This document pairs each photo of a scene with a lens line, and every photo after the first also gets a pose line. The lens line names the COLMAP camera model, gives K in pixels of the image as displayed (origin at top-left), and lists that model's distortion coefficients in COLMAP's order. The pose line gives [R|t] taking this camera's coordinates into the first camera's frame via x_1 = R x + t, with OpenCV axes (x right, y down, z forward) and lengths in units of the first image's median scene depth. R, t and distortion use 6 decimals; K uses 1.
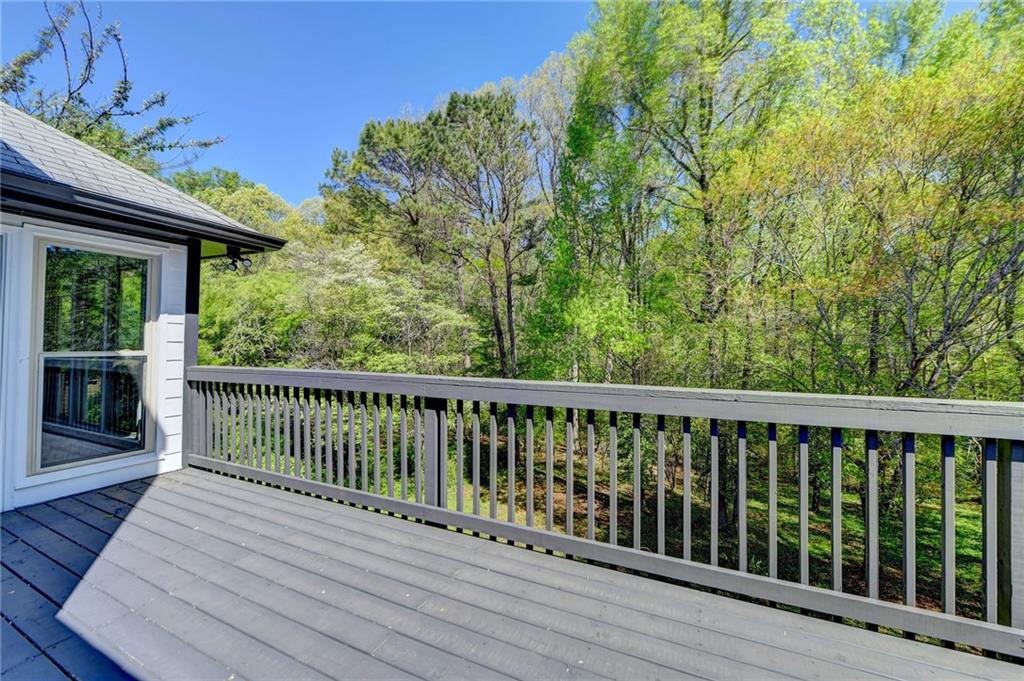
lens RADIAL K [[408.1, 0, 517.8], [0, 408.1, 331.4], [0, 0, 1]] dist [-0.009162, -0.000886]
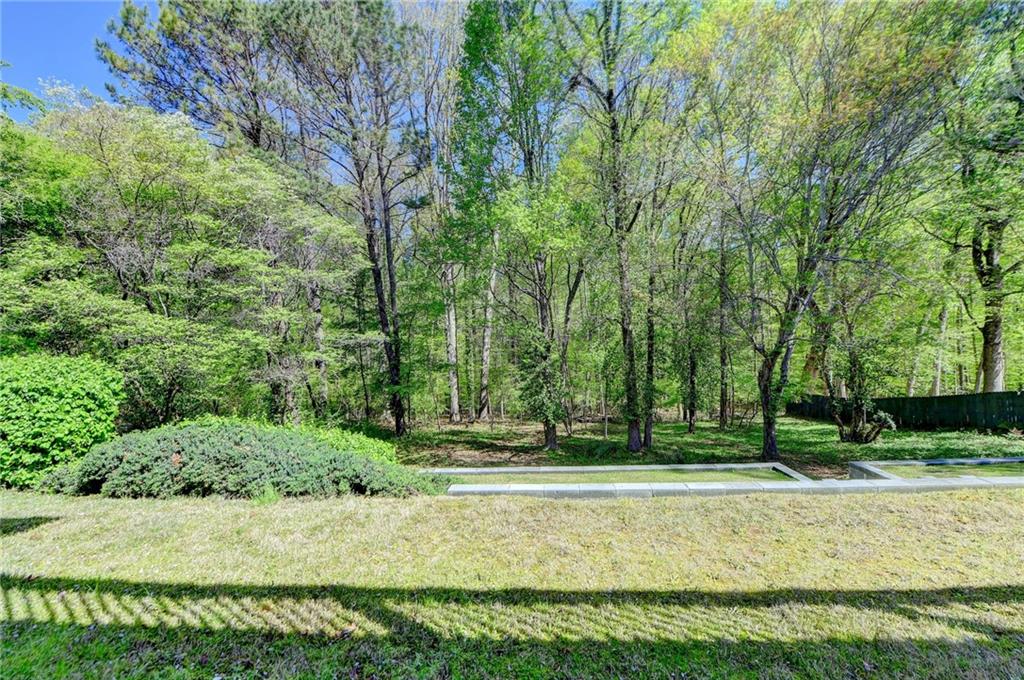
lens RADIAL K [[408.1, 0, 517.5], [0, 408.1, 336.1], [0, 0, 1]] dist [-0.009162, -0.000886]
pose [[0.929533, -0.031320, 0.367407, -0.119089], [0.029019, 0.999509, 0.011786, 0.162423], [-0.367596, -0.000293, 0.929986, 0.152557]]
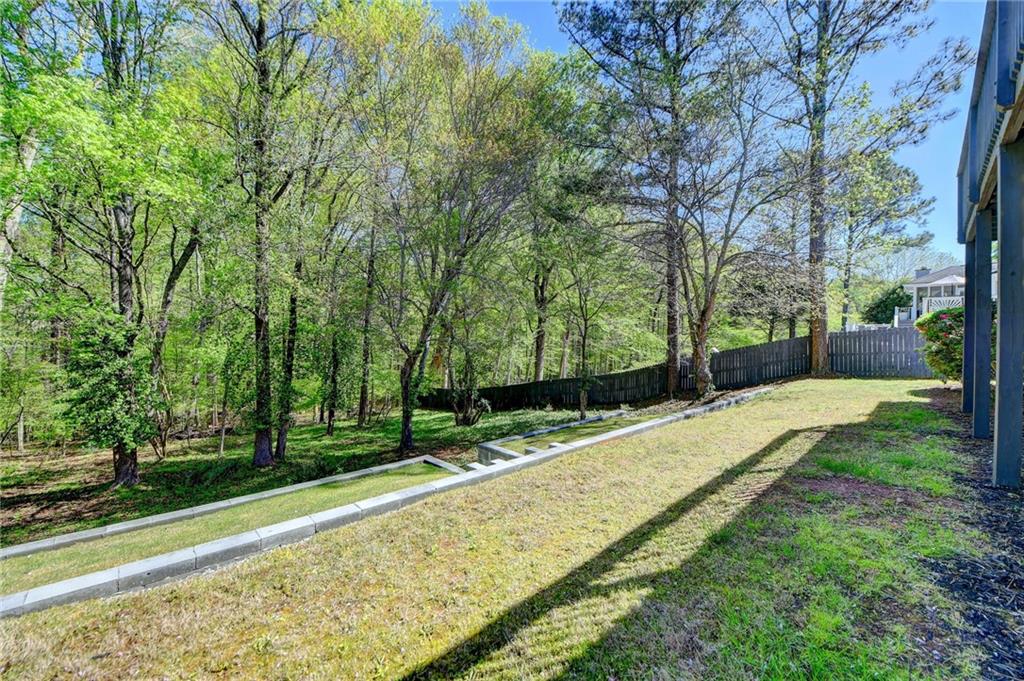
lens RADIAL K [[408.1, 0, 526.0], [0, 408.1, 333.8], [0, 0, 1]] dist [-0.009162, -0.000886]
pose [[0.335157, 0.008490, 0.942124, -0.104873], [-0.039052, 0.999225, 0.004888, 0.166842], [-0.941352, -0.038430, 0.335229, 0.189640]]
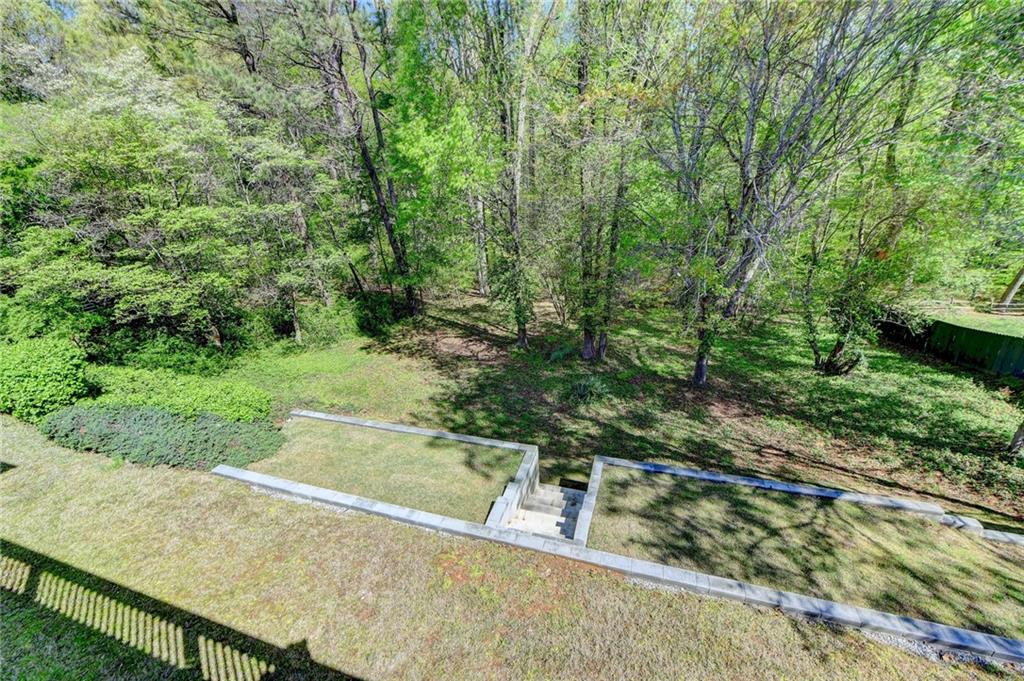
lens RADIAL K [[408.1, 0, 515.8], [0, 408.1, 336.0], [0, 0, 1]] dist [-0.009162, -0.000886]
pose [[0.989939, -0.087324, 0.111336, 0.173371], [0.037865, 0.921639, 0.386198, 0.004507], [-0.136336, -0.378096, 0.915672, 0.049360]]
